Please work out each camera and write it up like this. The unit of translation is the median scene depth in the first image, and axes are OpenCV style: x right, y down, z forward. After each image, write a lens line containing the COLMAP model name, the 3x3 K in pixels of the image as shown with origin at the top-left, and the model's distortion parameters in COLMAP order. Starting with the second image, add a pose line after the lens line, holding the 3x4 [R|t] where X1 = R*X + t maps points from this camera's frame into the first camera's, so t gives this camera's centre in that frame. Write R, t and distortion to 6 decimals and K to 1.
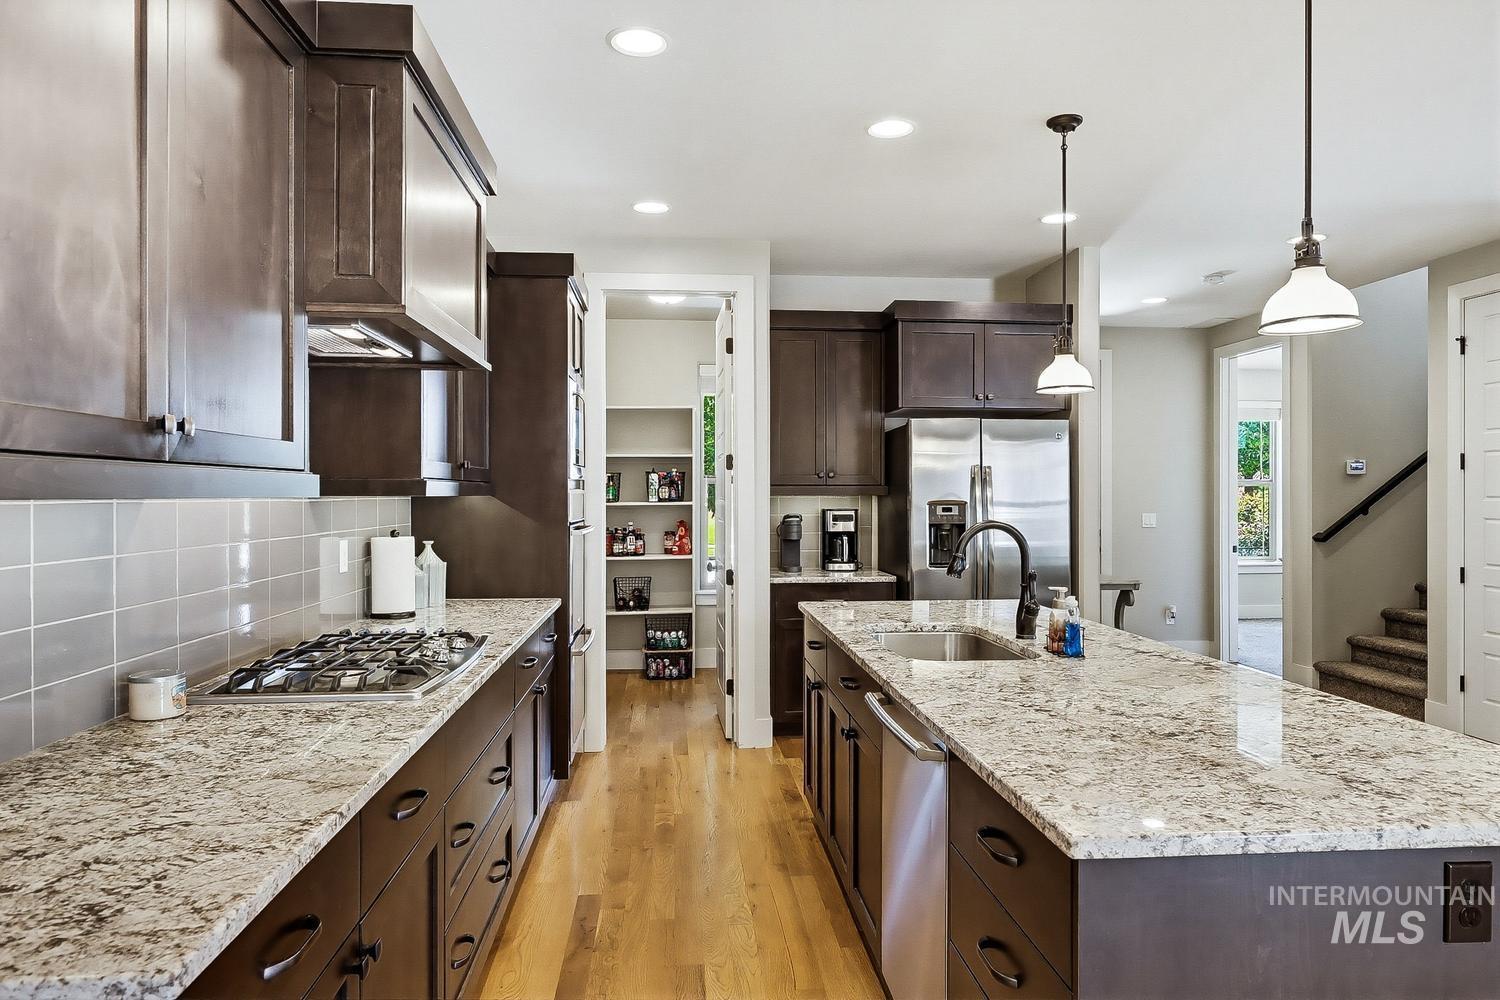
lens RADIAL K [[952.0, 0, 750.0], [0, 952.0, 500.0], [0, 0, 1]] dist [-0.002081, 0.000610]
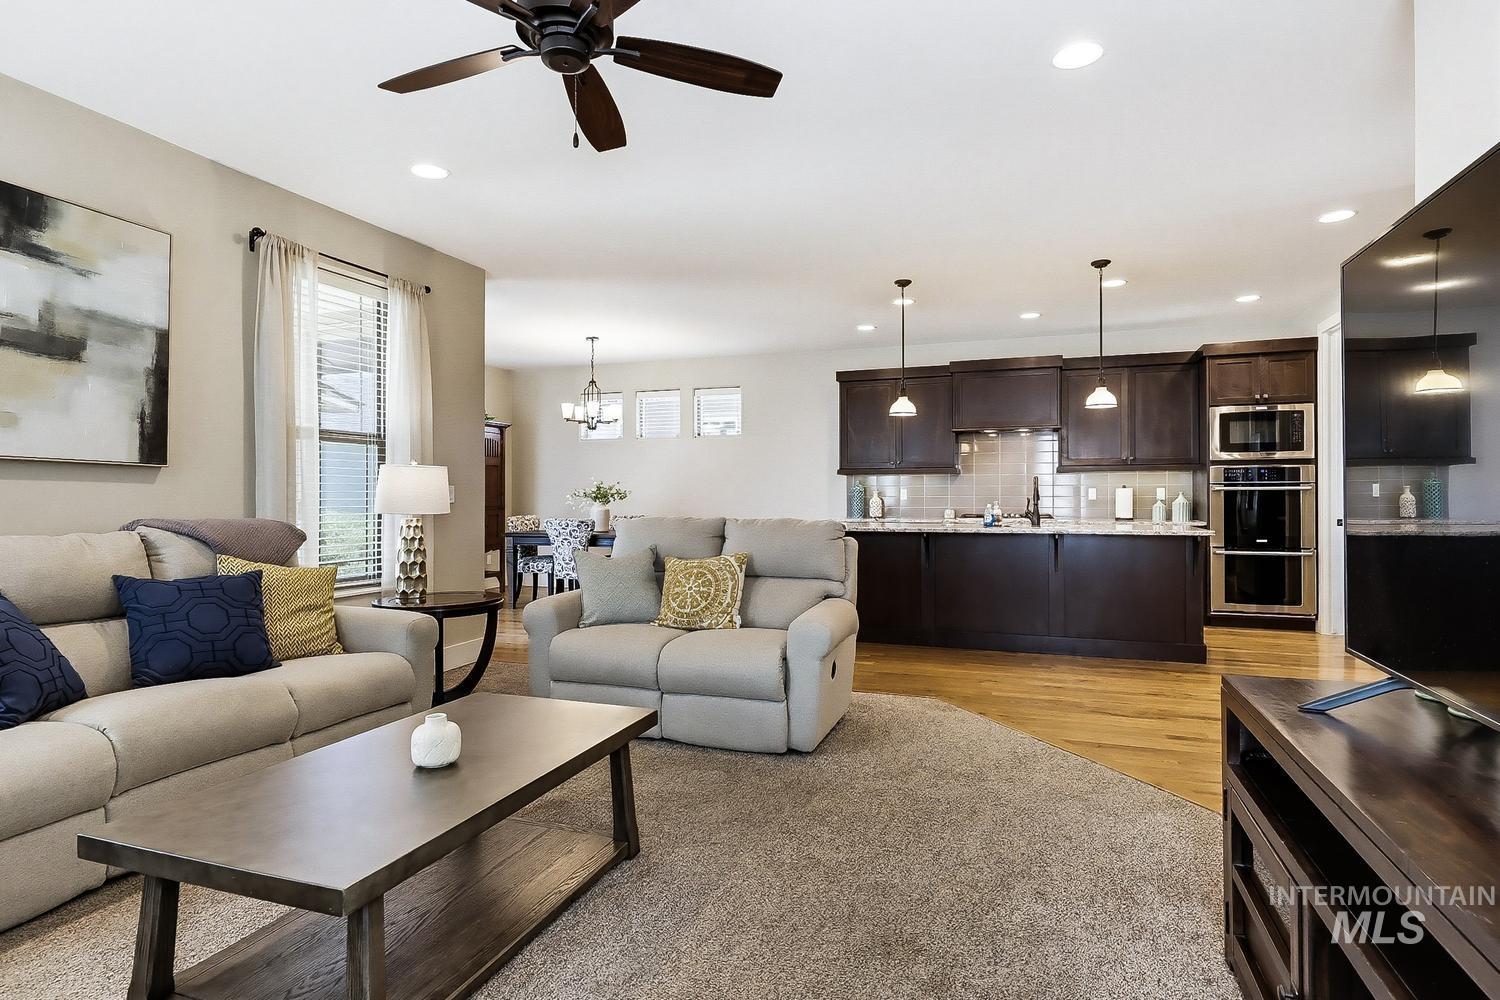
lens RADIAL K [[783.1, 0, 765.0], [0, 783.1, 493.8], [0, 0, 1]] dist [0.002406, -0.000287]
pose [[-0.407930, 0.000511, -0.913013, 1.338301], [-0.003137, 0.999993, 0.001962, 0.035715], [0.913008, 0.003665, -0.407925, 0.689529]]
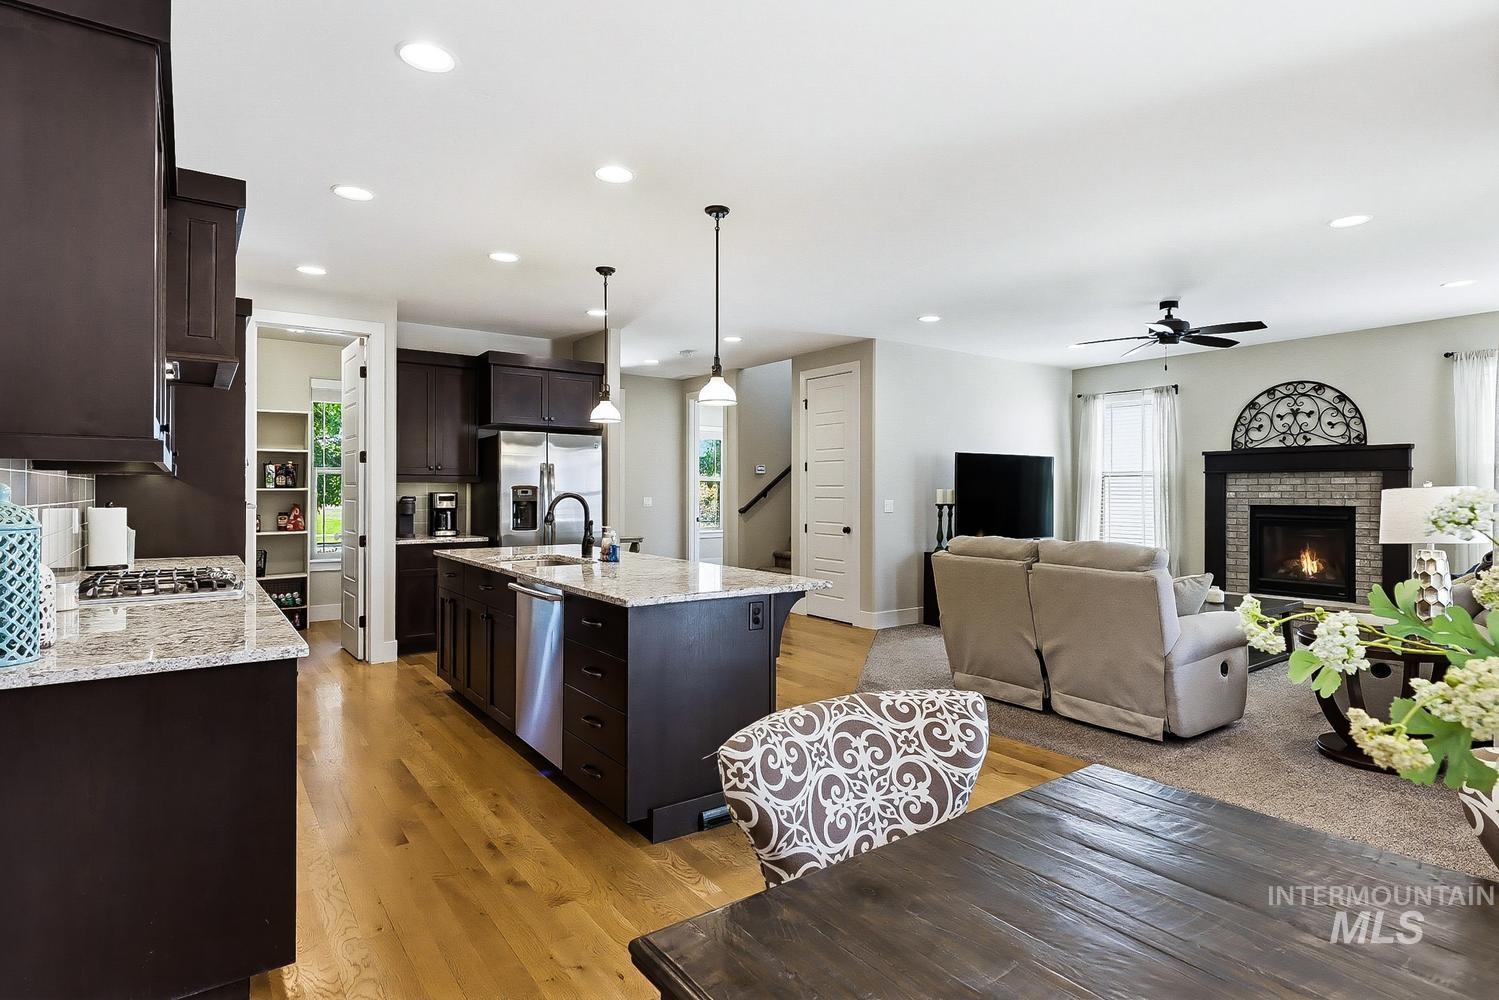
lens RADIAL K [[777.2, 0, 769.0], [0, 777.2, 491.3], [0, 0, 1]] dist [0.002545, 0.000240]
pose [[0.849895, 0.002425, 0.526946, -0.111529], [-0.000199, 0.999991, -0.004281, 0.013940], [-0.526951, 0.003534, 0.849888, -0.252252]]
